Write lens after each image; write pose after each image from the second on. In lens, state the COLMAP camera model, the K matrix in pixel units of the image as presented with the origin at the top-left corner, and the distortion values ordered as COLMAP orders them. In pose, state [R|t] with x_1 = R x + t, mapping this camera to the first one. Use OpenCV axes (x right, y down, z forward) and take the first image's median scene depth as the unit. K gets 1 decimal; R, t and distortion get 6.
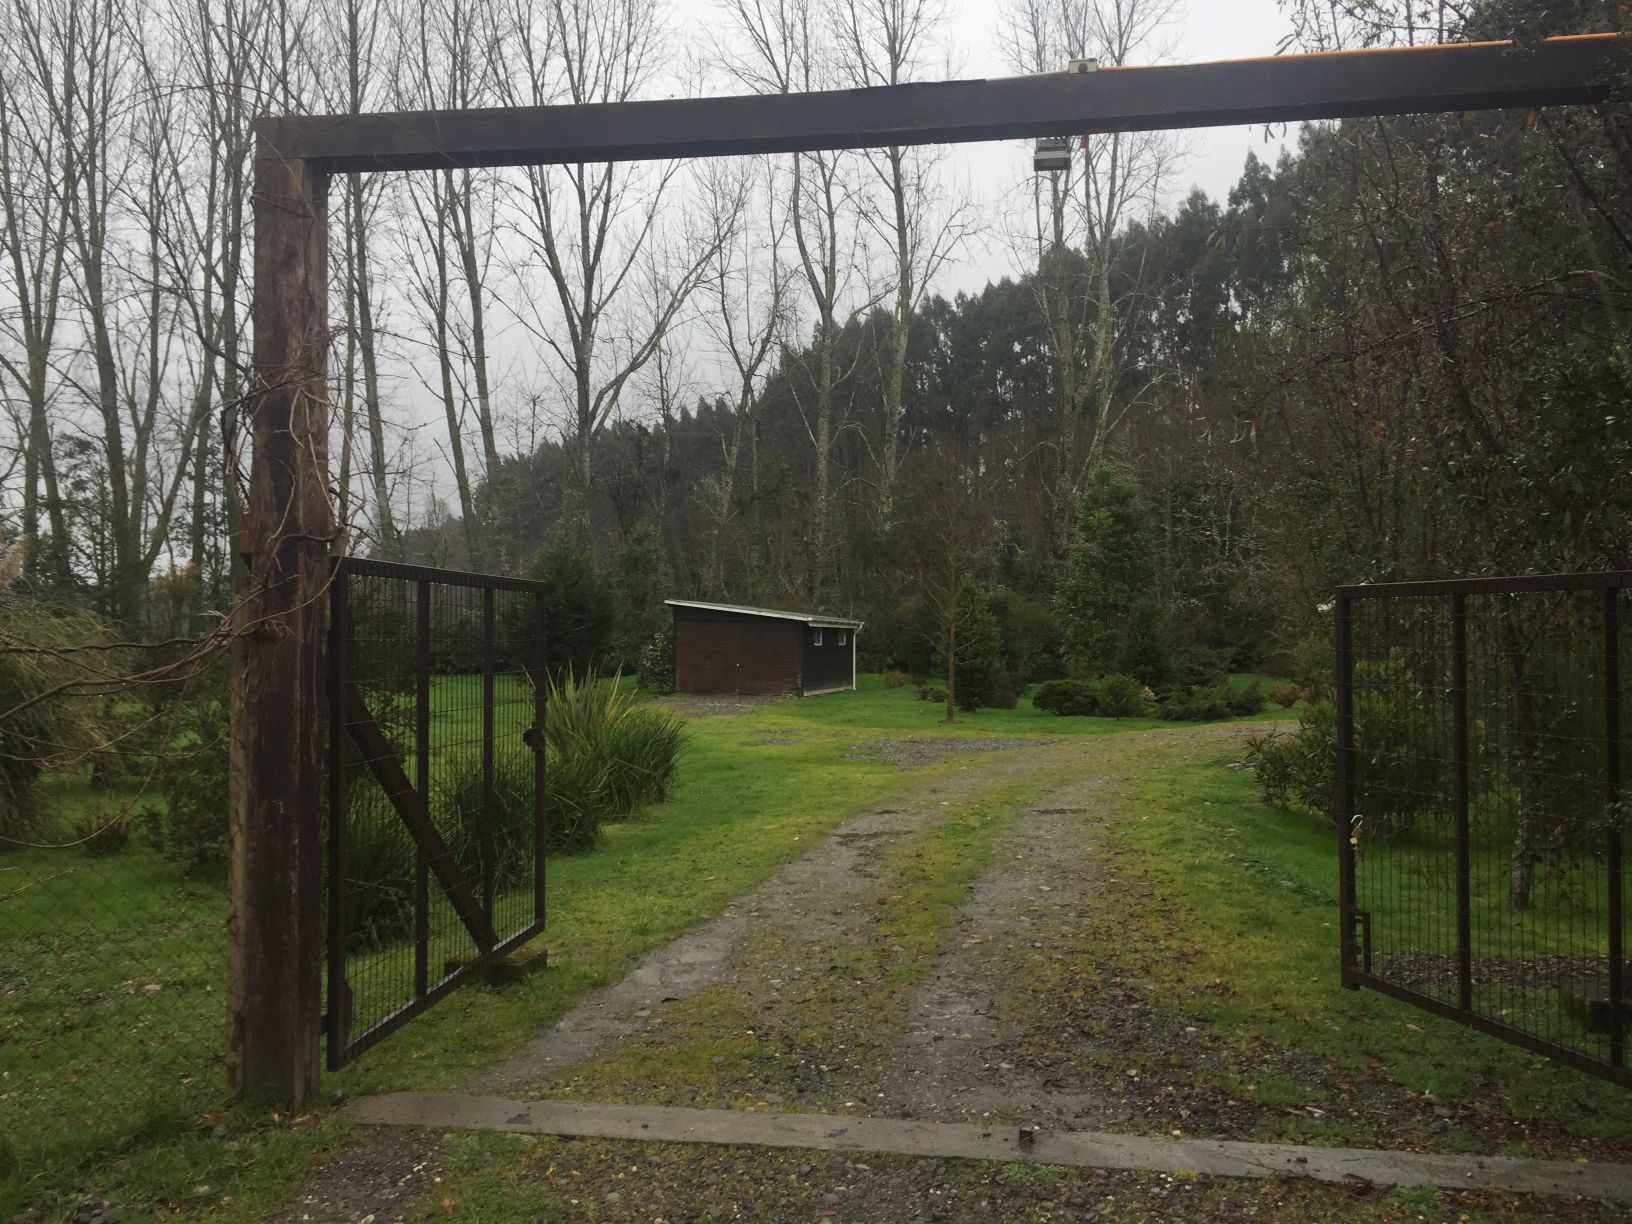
lens RADIAL K [[1378.7, 0, 816.0], [0, 1378.7, 637.9], [0, 0, 1]] dist [0.060561, -0.099468]
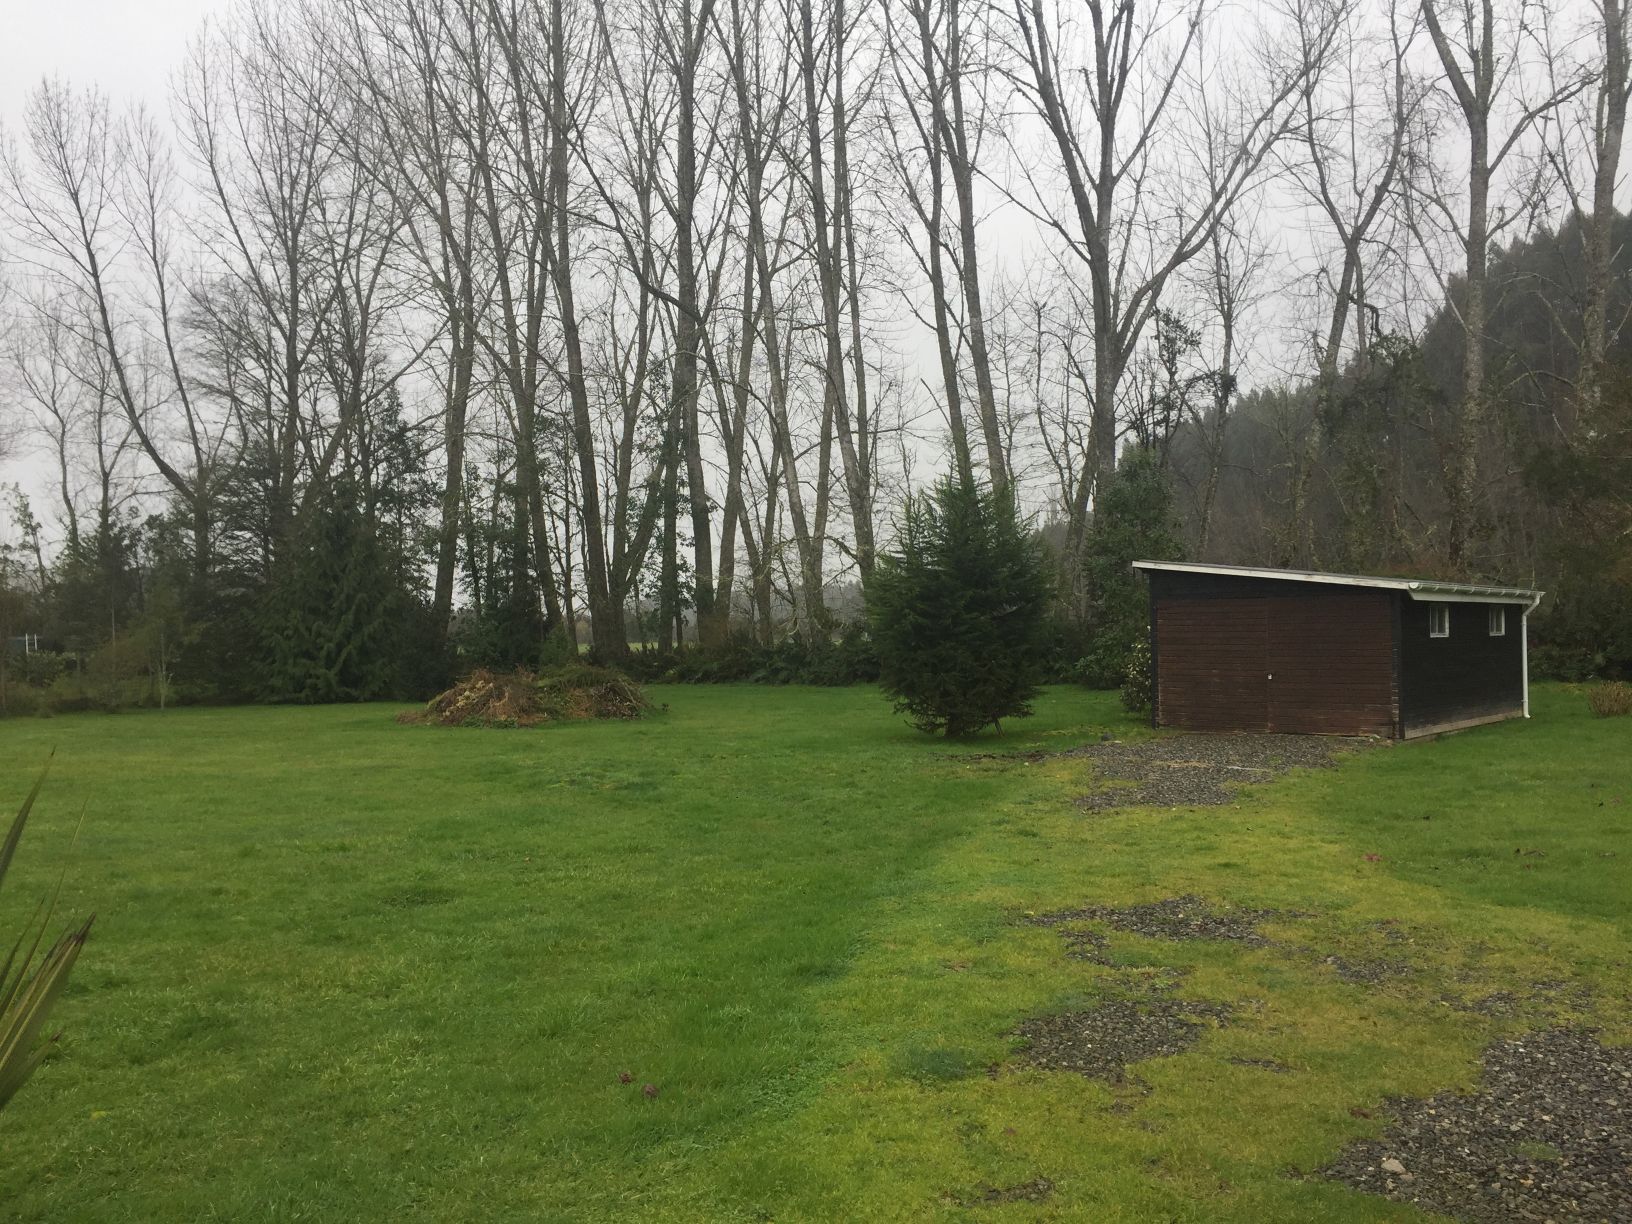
lens RADIAL K [[1362.3, 0, 814.5], [0, 1362.3, 638.9], [0, 0, 1]] dist [0.059397, -0.099285]
pose [[0.893017, -0.015765, -0.449746, 0.016034], [0.018807, 0.999821, 0.002296, 0.000255], [0.449629, -0.010509, 0.893154, 0.292895]]
